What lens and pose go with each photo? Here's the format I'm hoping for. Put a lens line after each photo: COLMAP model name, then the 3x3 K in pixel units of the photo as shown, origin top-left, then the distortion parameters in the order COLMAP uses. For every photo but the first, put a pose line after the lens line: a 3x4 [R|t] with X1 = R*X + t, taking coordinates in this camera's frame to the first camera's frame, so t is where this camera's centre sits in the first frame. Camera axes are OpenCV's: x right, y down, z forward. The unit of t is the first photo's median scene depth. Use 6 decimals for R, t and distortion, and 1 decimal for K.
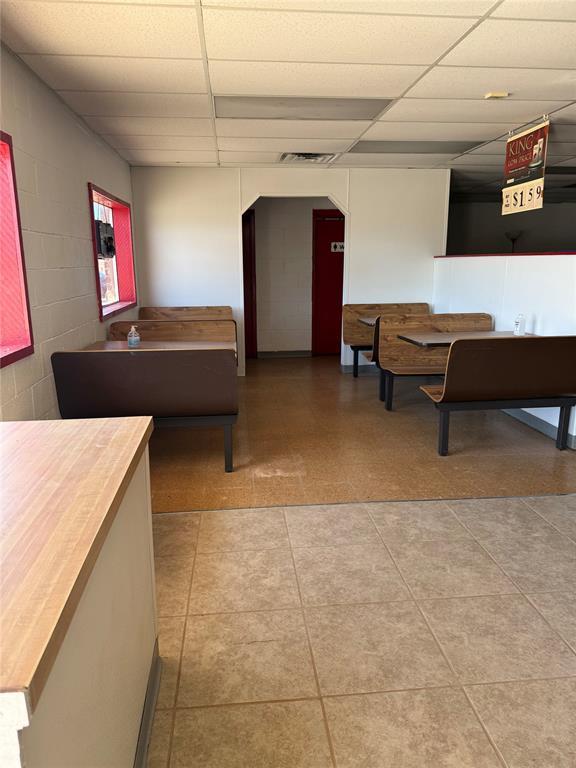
lens RADIAL K [[545.0, 0, 284.8], [0, 545.0, 380.7], [0, 0, 1]] dist [0.042938, -0.055506]
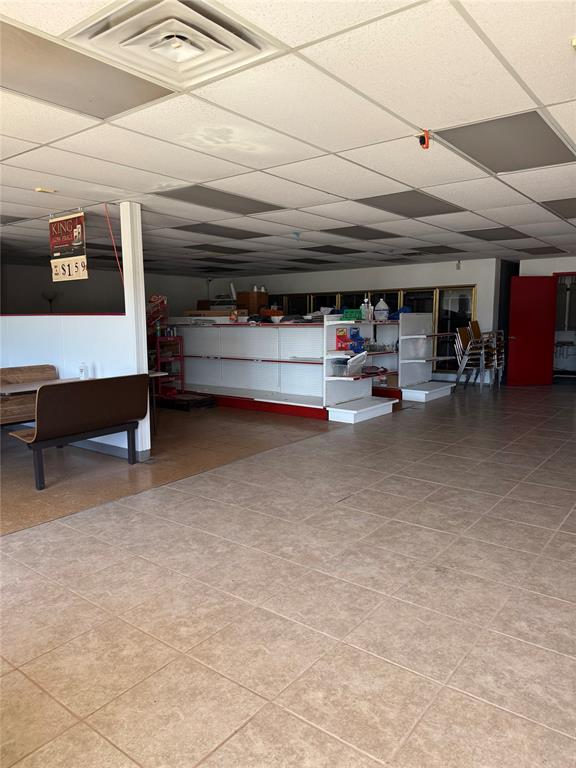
lens RADIAL K [[545.7, 0, 288.0], [0, 545.7, 384.0], [0, 0, 1]] dist [0.007785, -0.002553]
pose [[0.683316, -0.093188, 0.724152, -0.161952], [0.161591, 0.986528, -0.025527, 0.033798], [-0.712017, 0.134460, 0.689168, -0.173742]]
